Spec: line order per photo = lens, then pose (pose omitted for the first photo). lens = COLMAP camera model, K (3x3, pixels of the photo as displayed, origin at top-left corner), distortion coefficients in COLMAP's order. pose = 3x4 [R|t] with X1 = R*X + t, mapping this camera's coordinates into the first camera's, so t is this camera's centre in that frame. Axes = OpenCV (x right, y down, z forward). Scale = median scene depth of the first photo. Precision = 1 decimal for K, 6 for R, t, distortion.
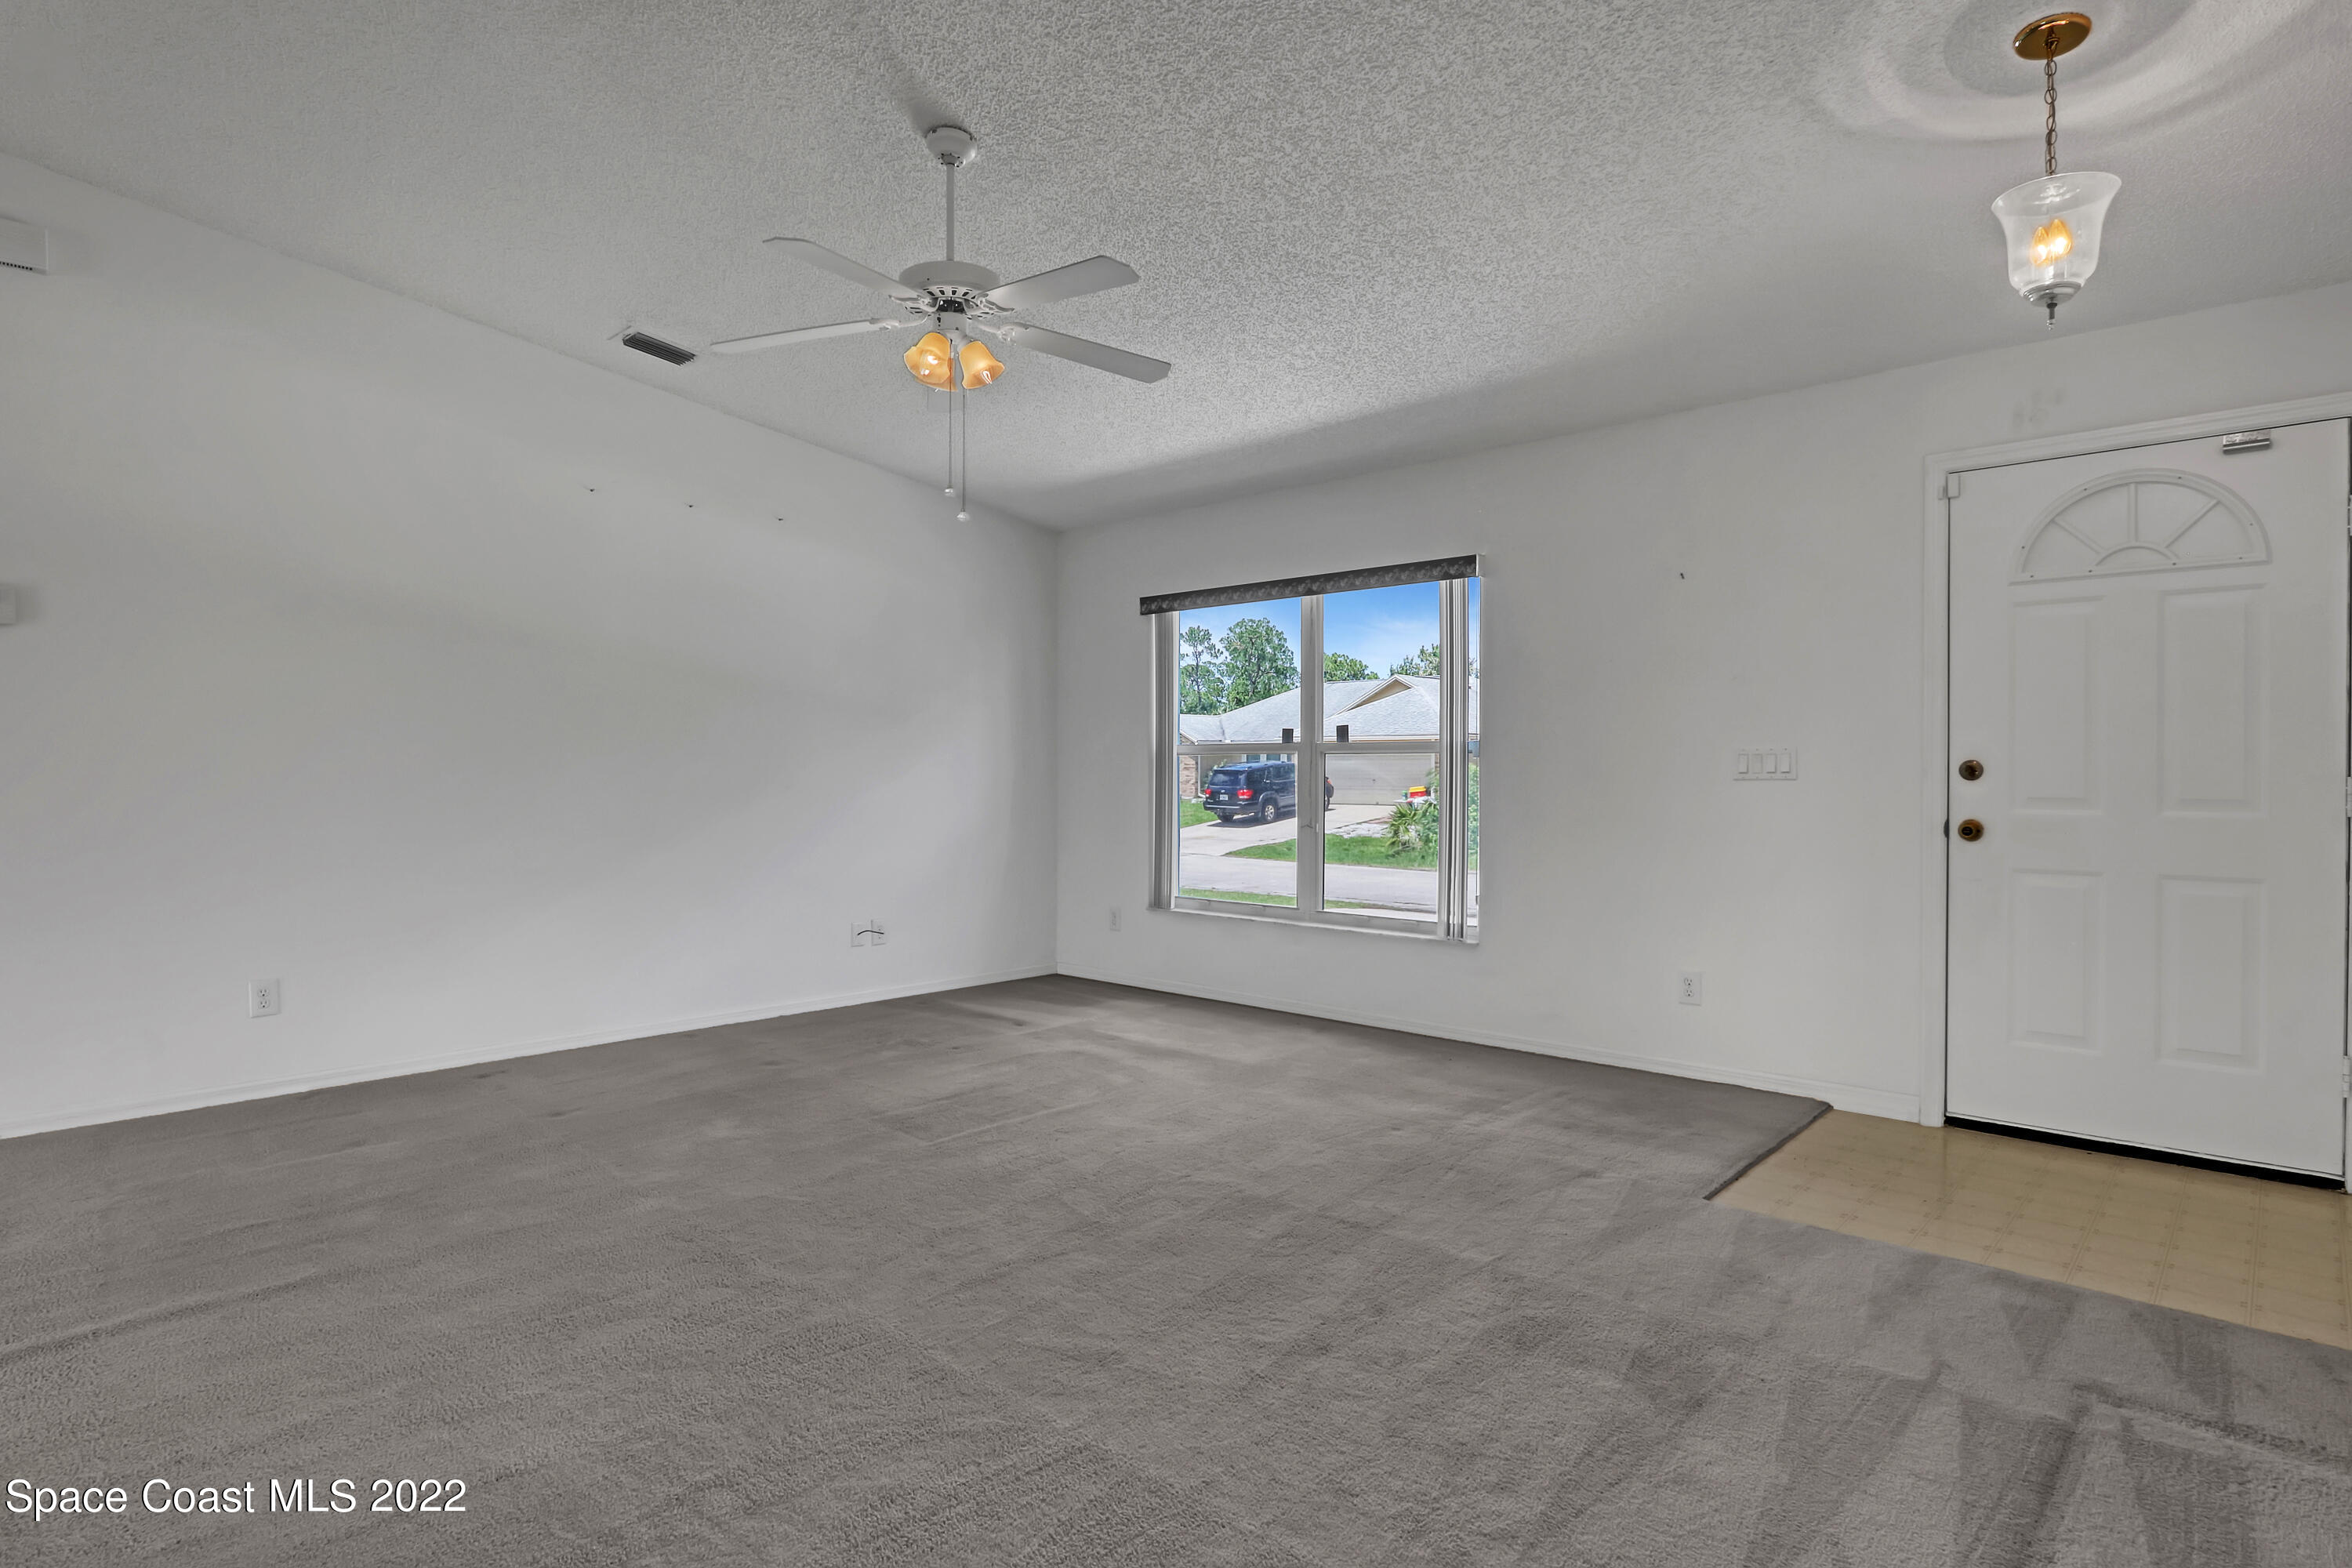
lens RADIAL K [[1238.1, 0, 1176.0], [0, 1238.1, 784.0], [0, 0, 1]] dist [-0.000077, 0.000724]
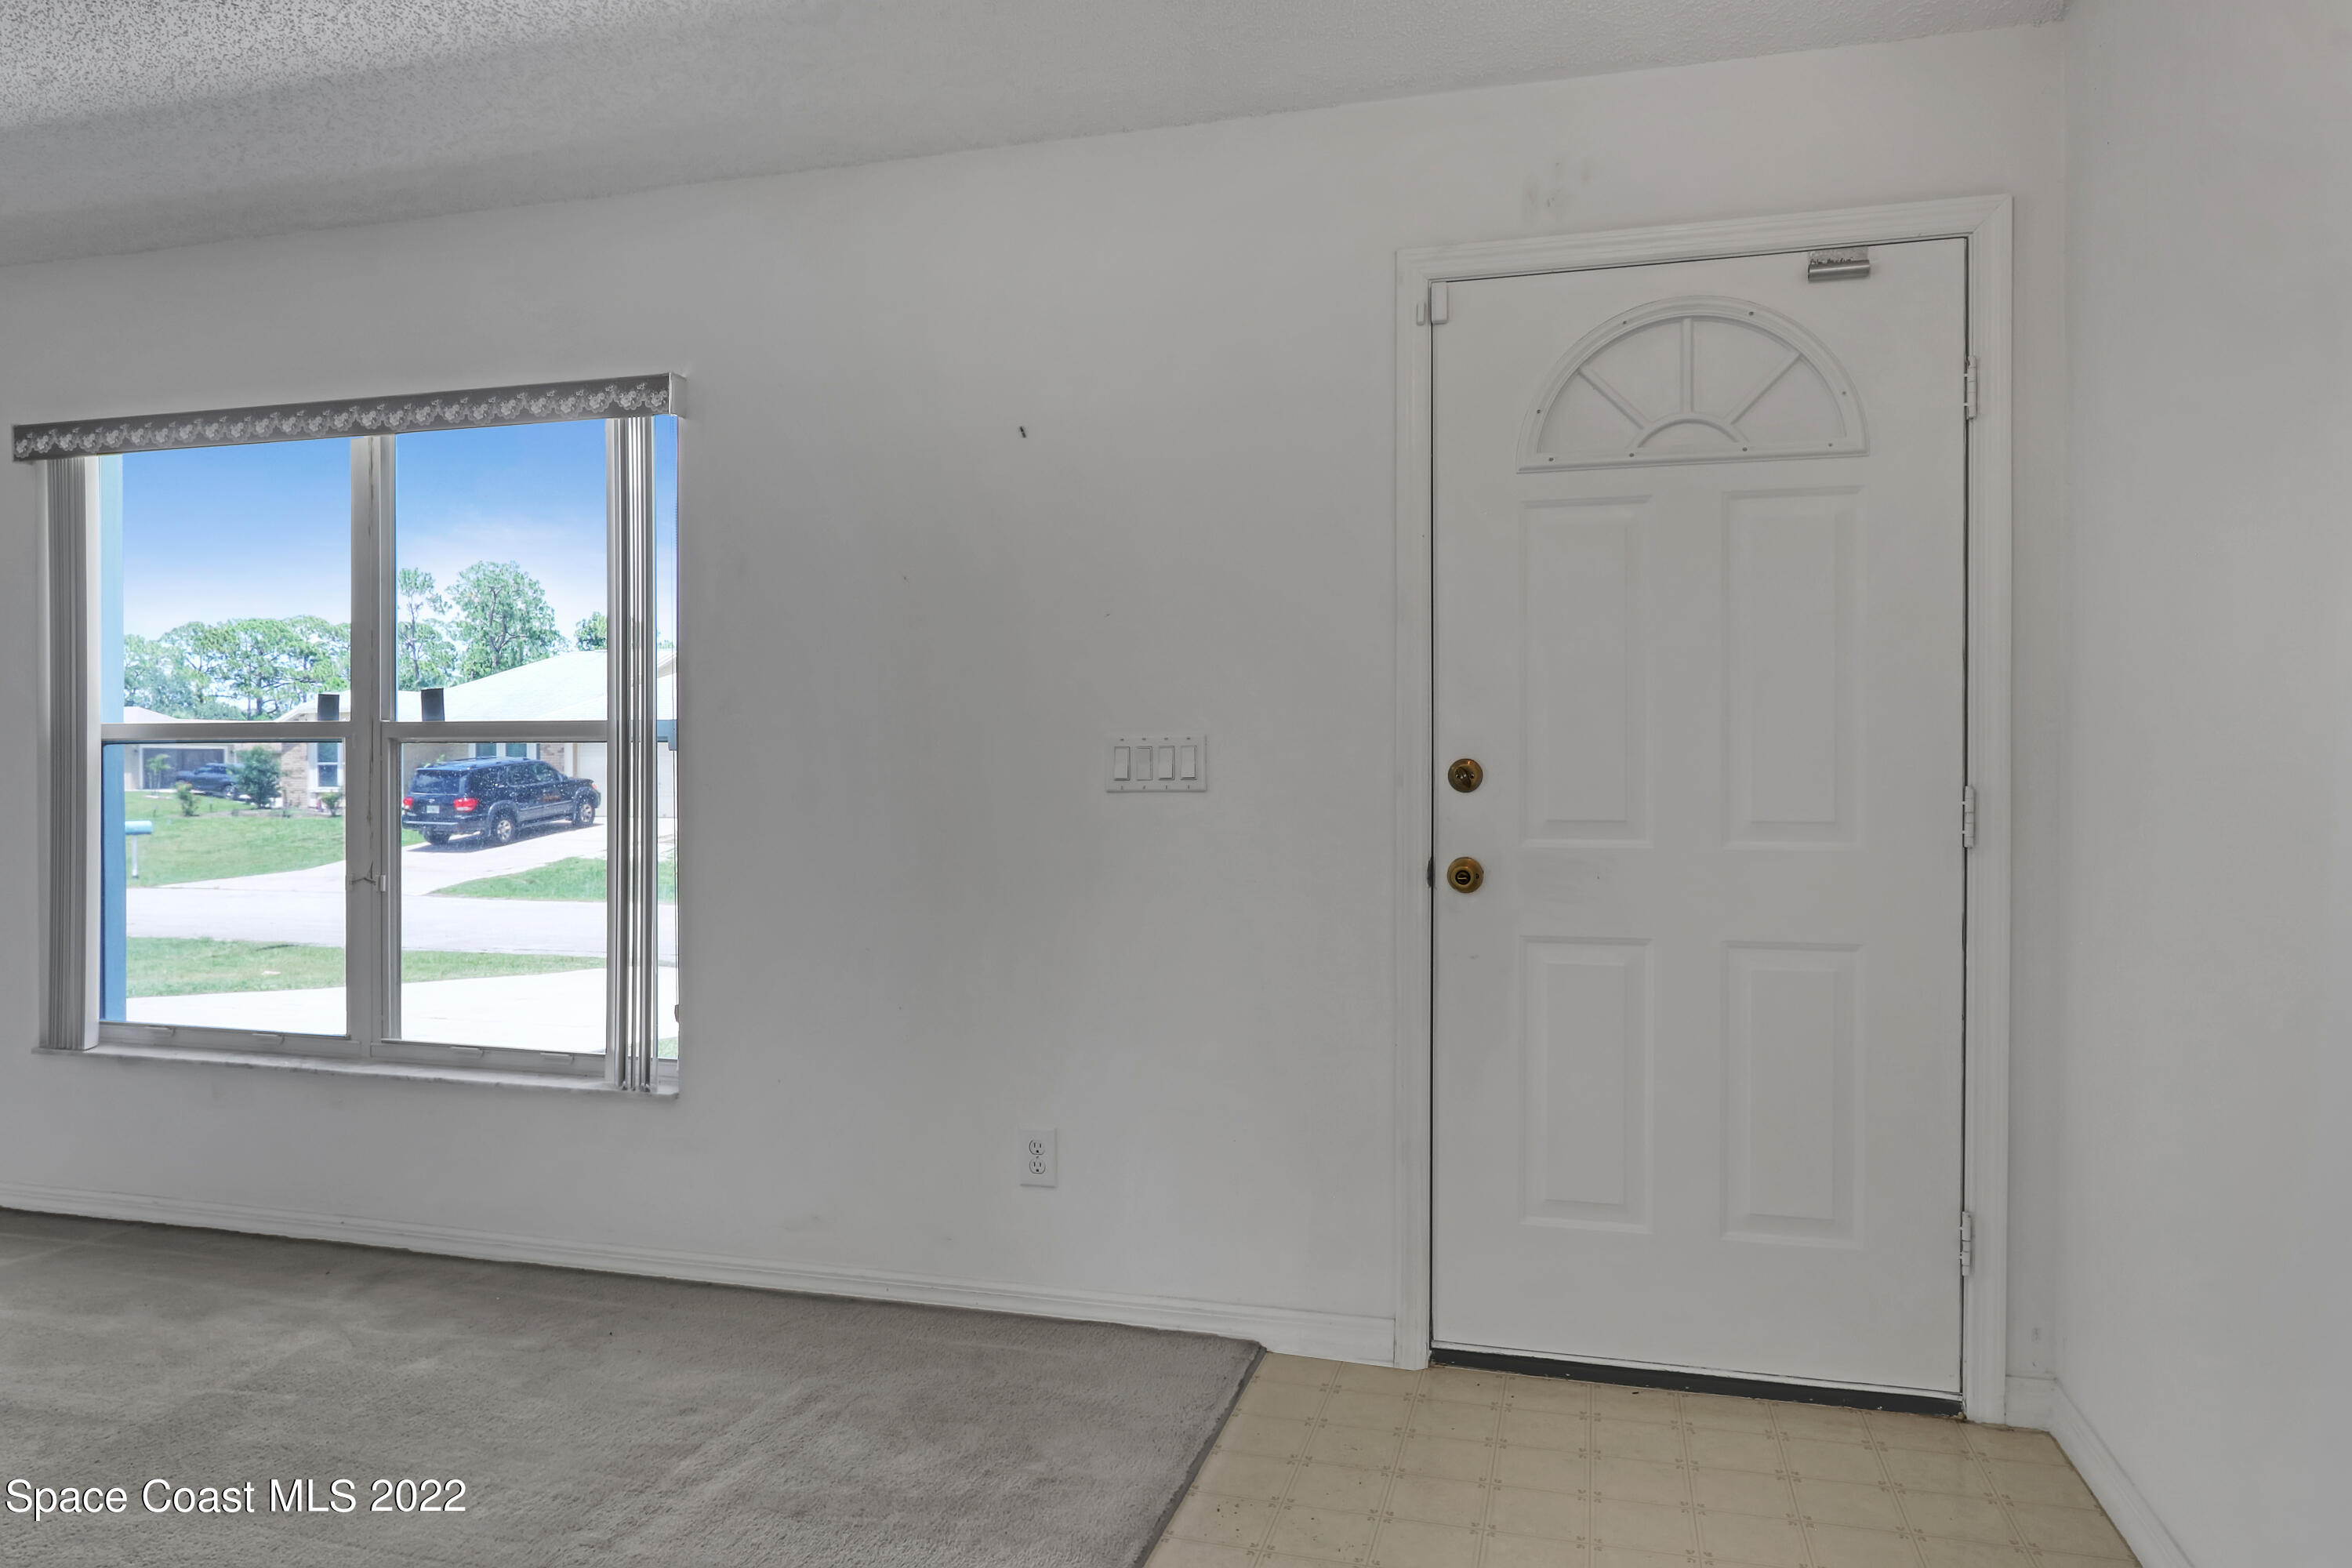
lens RADIAL K [[1457.5, 0, 1176.0], [0, 1457.5, 784.0], [0, 0, 1]] dist [-0.013240, 0.000626]
pose [[0.889051, -0.003702, 0.457794, 0.144058], [0.004295, 0.999991, -0.000253, -0.005647], [-0.457789, 0.002191, 0.889058, 0.327475]]
